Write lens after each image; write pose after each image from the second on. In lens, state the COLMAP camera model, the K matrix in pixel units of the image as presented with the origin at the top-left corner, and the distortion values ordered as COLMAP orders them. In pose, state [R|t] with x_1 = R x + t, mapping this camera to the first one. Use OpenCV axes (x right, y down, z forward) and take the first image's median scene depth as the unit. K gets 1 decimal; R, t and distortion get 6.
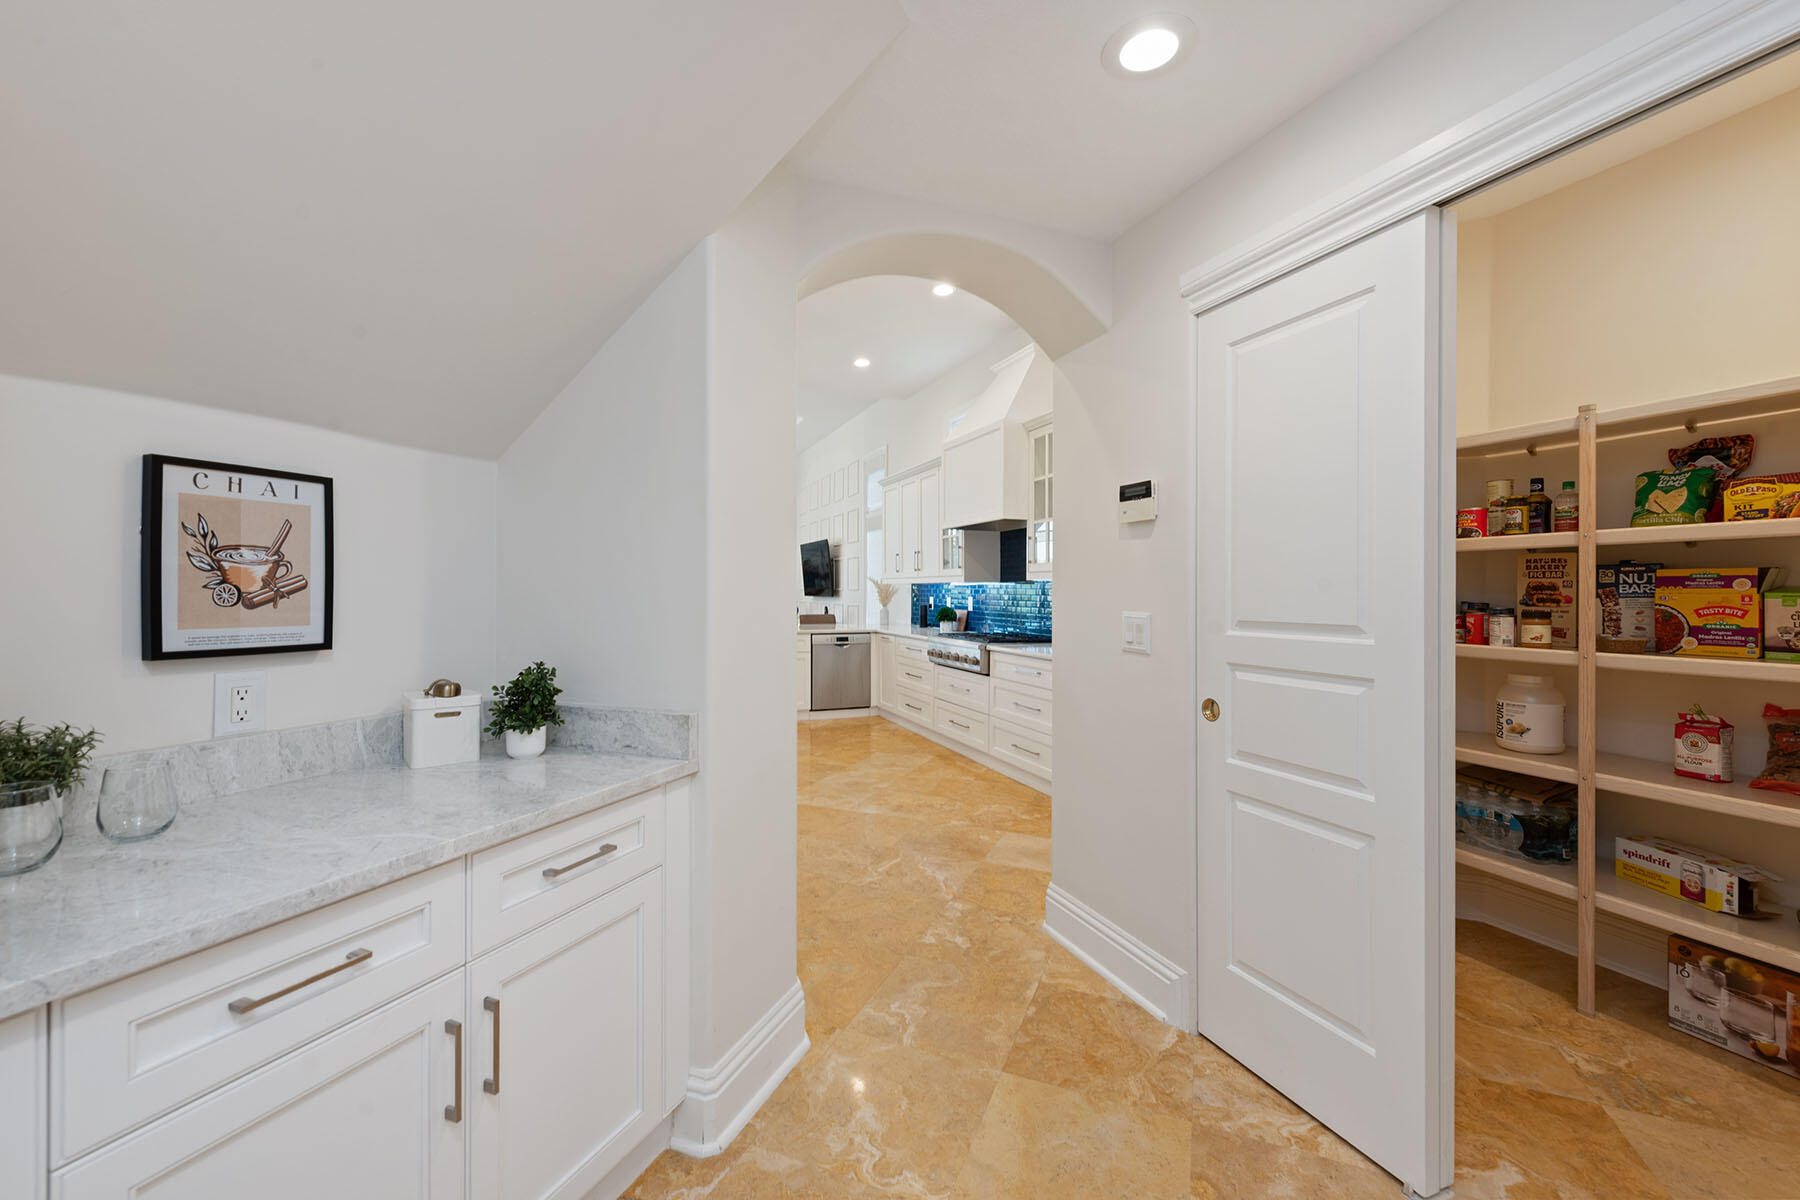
lens RADIAL K [[731.7, 0, 893.7], [0, 731.7, 586.1], [0, 0, 1]] dist [-0.000409, -0.000180]
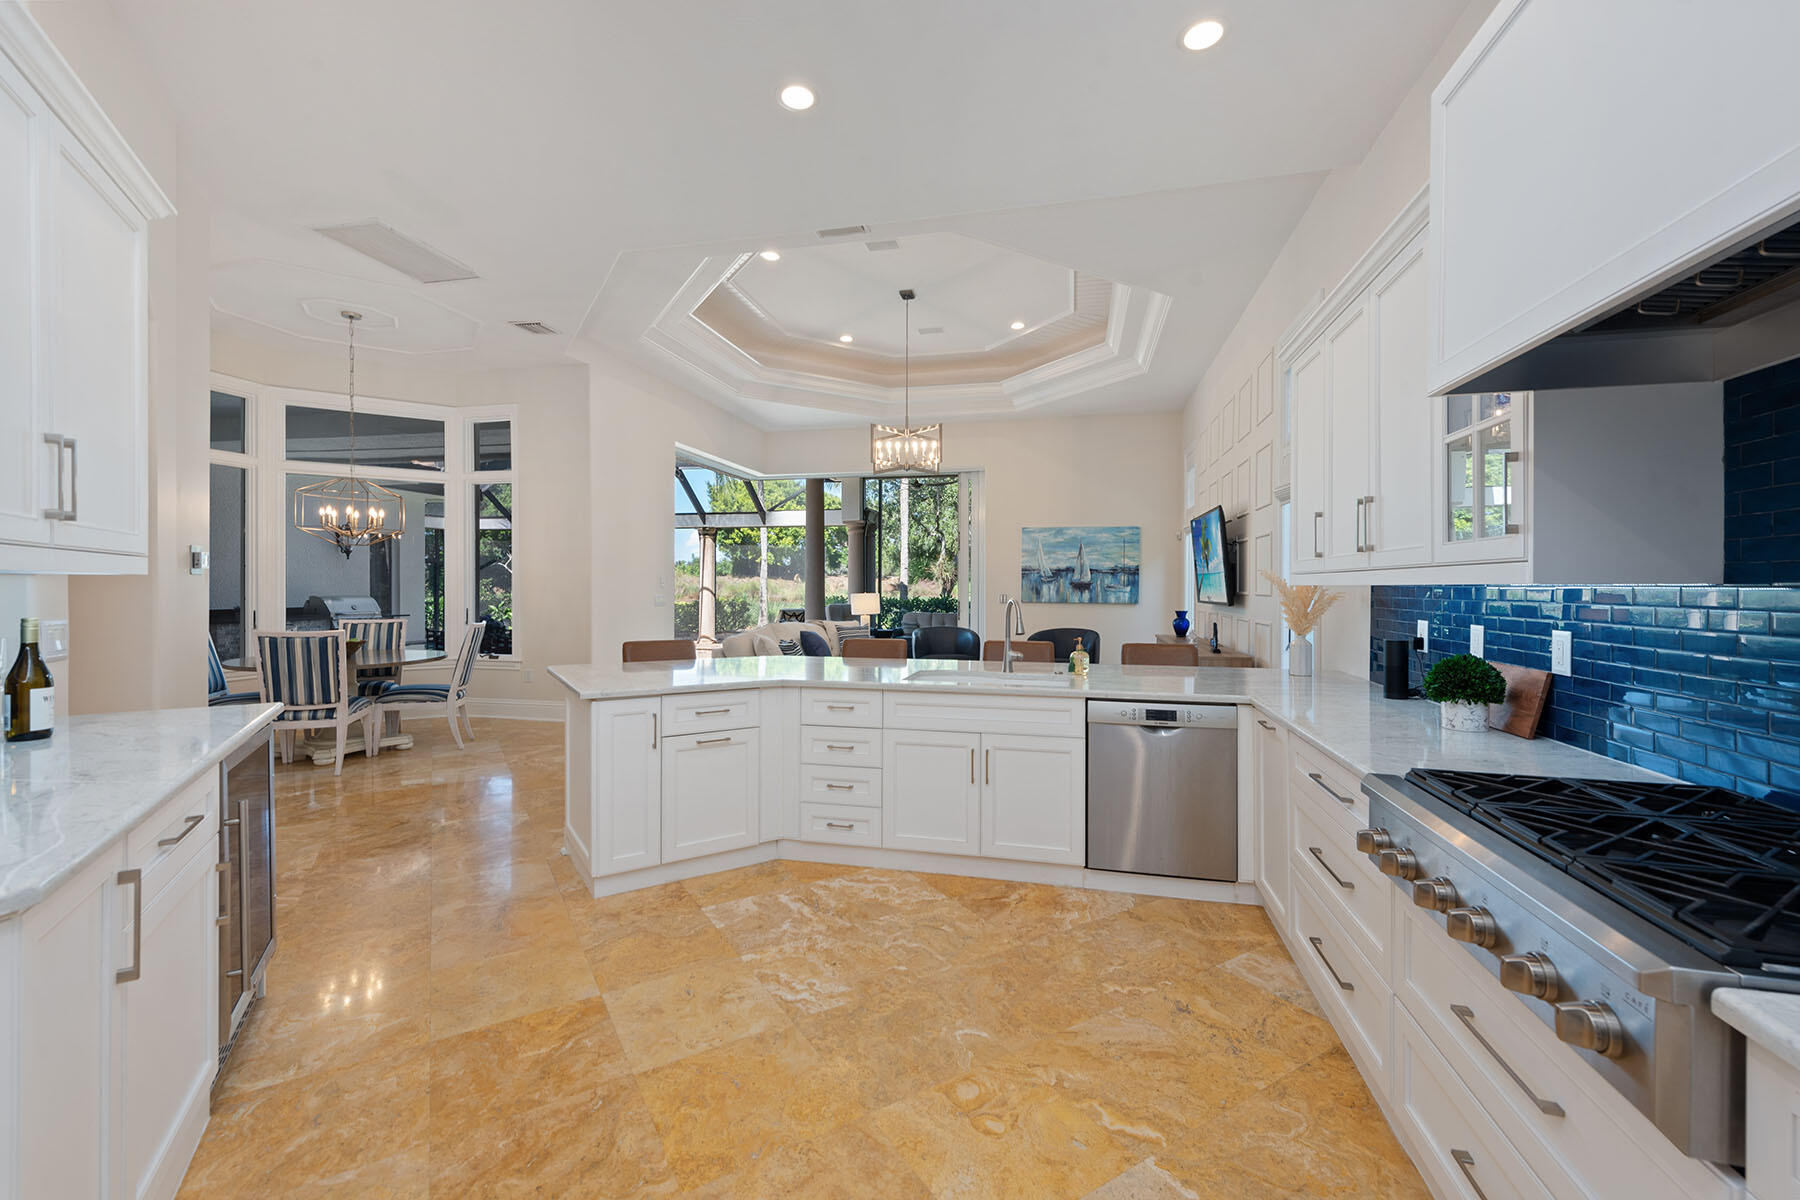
lens RADIAL K [[731.7, 0, 893.7], [0, 731.7, 586.1], [0, 0, 1]] dist [-0.000409, -0.000180]
pose [[0.809500, 0.001162, -0.587119, 0.056169], [0.000640, 0.999996, 0.002863, -0.004533], [0.587120, -0.002693, 0.809496, 0.569082]]
